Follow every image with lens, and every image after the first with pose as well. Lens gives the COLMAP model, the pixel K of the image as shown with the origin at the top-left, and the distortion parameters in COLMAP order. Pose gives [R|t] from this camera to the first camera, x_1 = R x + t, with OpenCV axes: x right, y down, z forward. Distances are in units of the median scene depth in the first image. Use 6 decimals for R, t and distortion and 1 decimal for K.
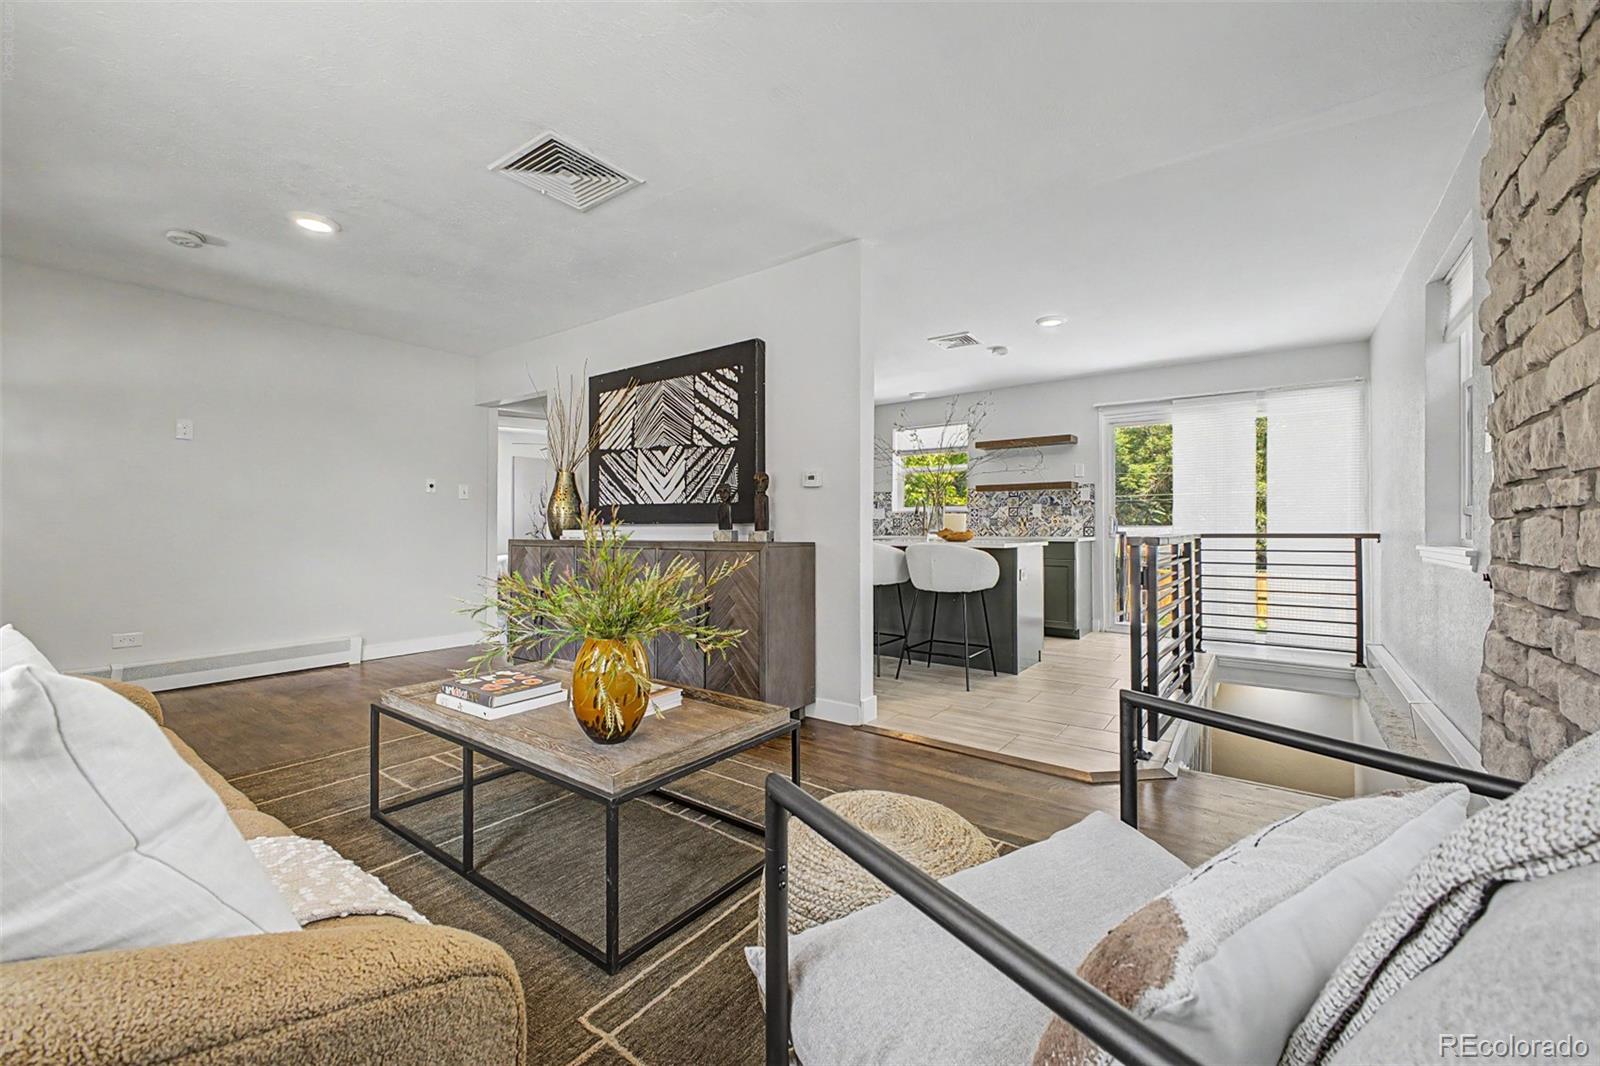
lens RADIAL K [[639.7, 0, 794.0], [0, 639.7, 514.6], [0, 0, 1]] dist [0.024956, -0.008209]
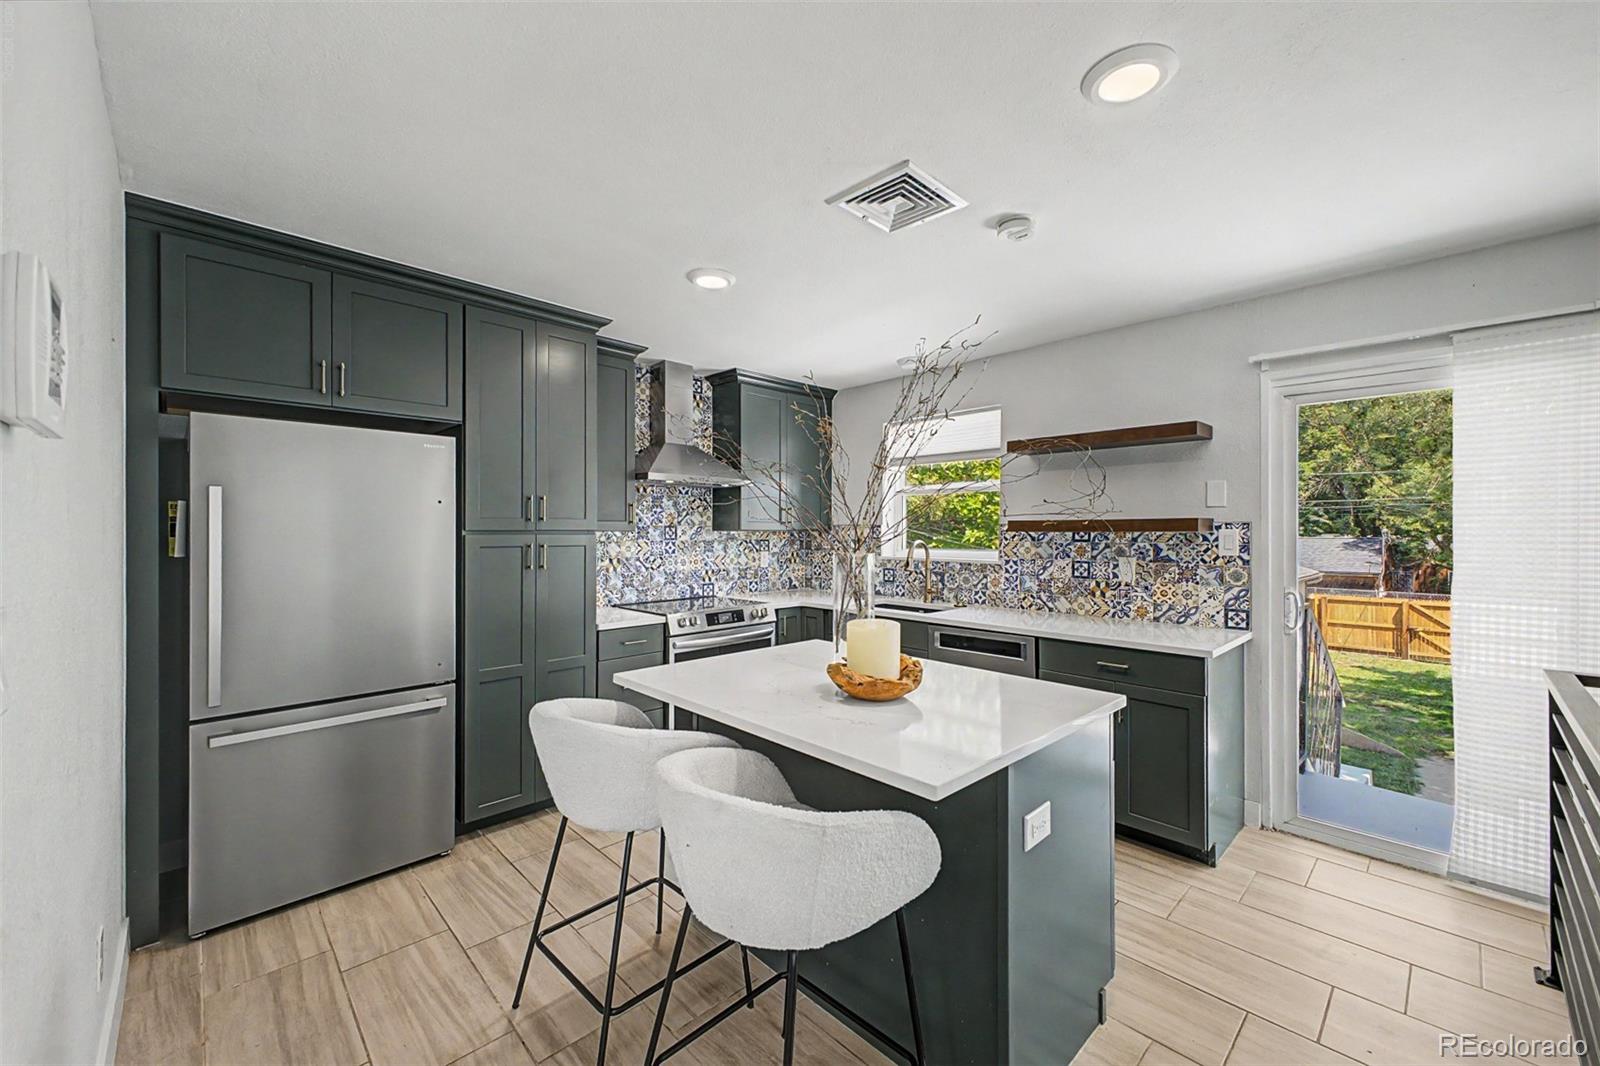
lens RADIAL K [[639.7, 0, 785.4], [0, 639.7, 527.8], [0, 0, 1]] dist [0.024956, -0.008209]
pose [[0.985468, -0.000171, -0.169864, 0.196763], [0.002538, 0.999903, 0.013717, -0.049237], [0.169845, -0.013949, 0.985372, 0.443131]]
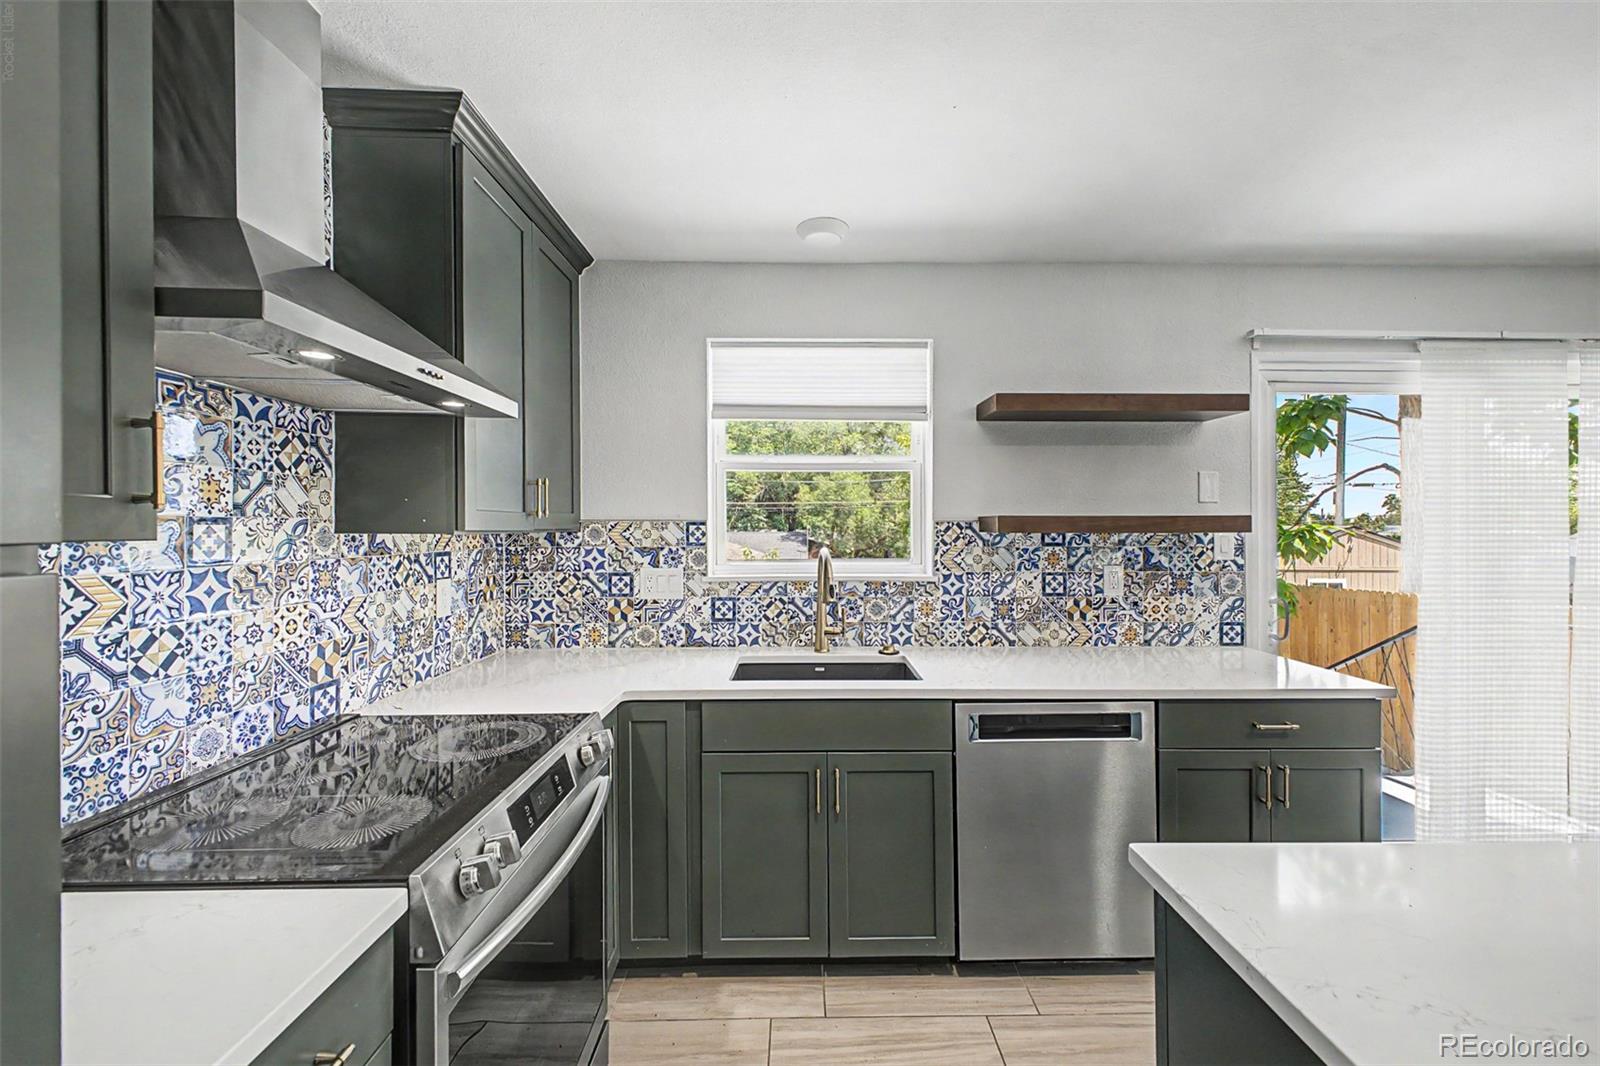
lens RADIAL K [[639.7, 0, 804.4], [0, 639.7, 526.7], [0, 0, 1]] dist [0.024956, -0.008209]
pose [[0.776092, 0.001028, 0.630619, -0.027706], [-0.012997, 0.999812, 0.014365, -0.044868], [-0.630486, -0.019345, 0.775960, 0.824546]]
